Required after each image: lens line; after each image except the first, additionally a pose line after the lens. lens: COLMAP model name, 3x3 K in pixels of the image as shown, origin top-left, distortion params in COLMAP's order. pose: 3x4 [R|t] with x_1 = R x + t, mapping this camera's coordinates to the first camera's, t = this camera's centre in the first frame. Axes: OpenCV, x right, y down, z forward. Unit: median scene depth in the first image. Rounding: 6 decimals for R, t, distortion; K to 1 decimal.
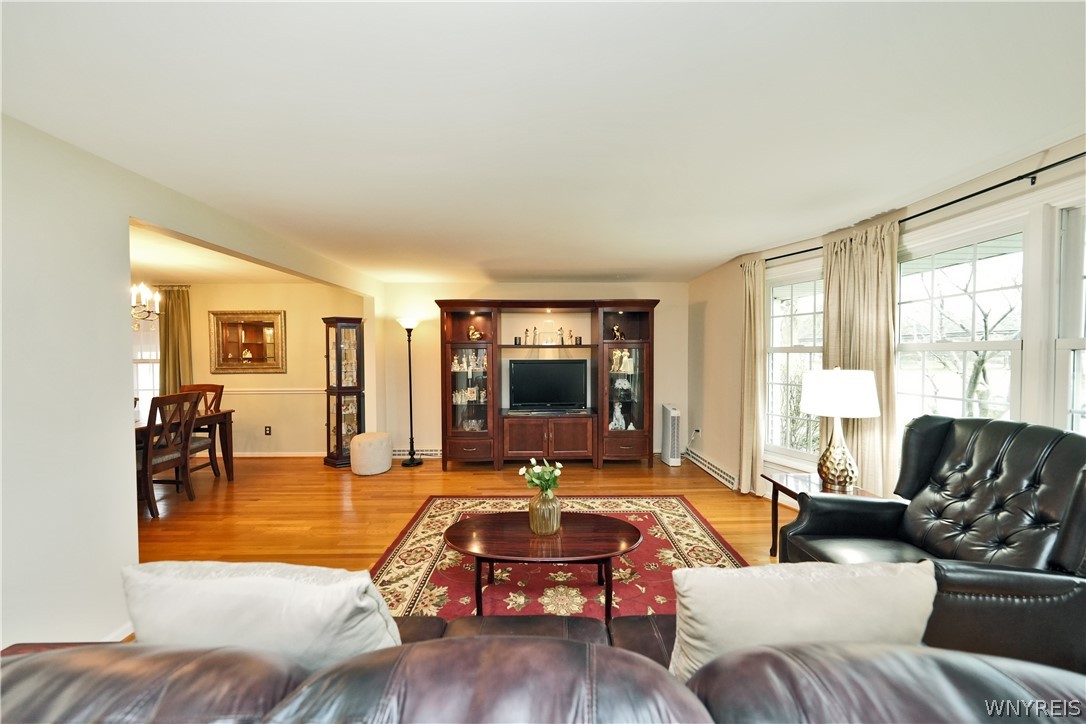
lens RADIAL K [[369.3, 0, 553.5], [0, 369.3, 359.6], [0, 0, 1]] dist [-0.004792, 0.000635]
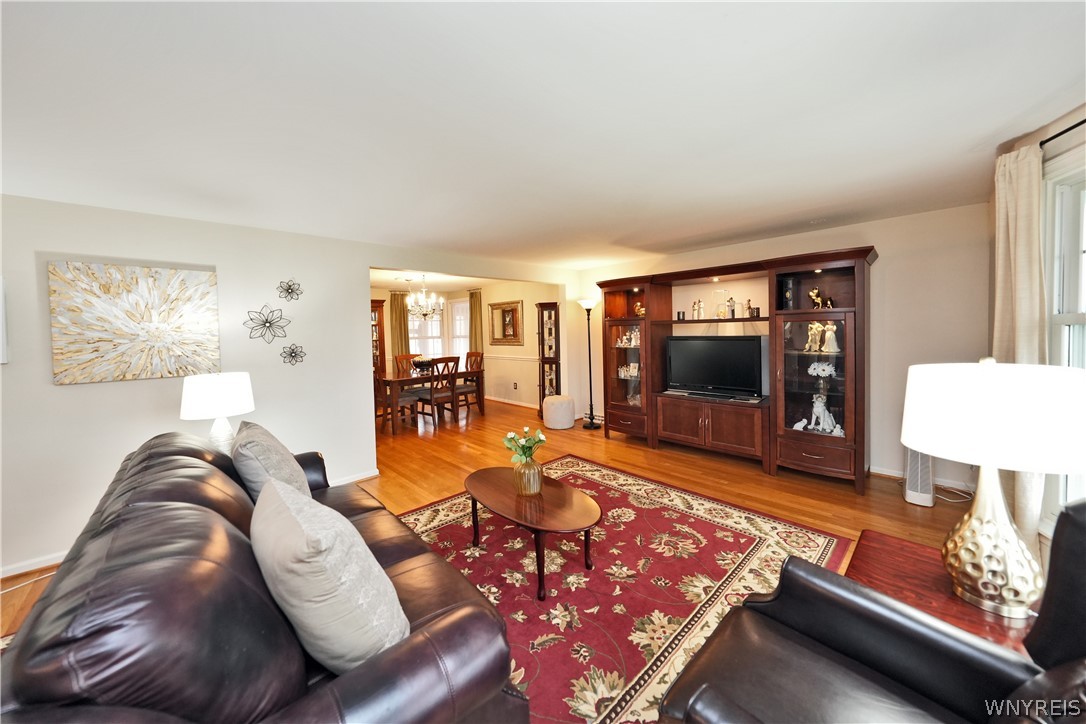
lens RADIAL K [[369.3, 0, 544.9], [0, 369.3, 341.6], [0, 0, 1]] dist [-0.004792, 0.000635]
pose [[0.693375, 0.011578, -0.720484, 0.358923], [0.007164, 0.999711, 0.022959, -0.009924], [0.720541, -0.021081, 0.693091, 0.116204]]
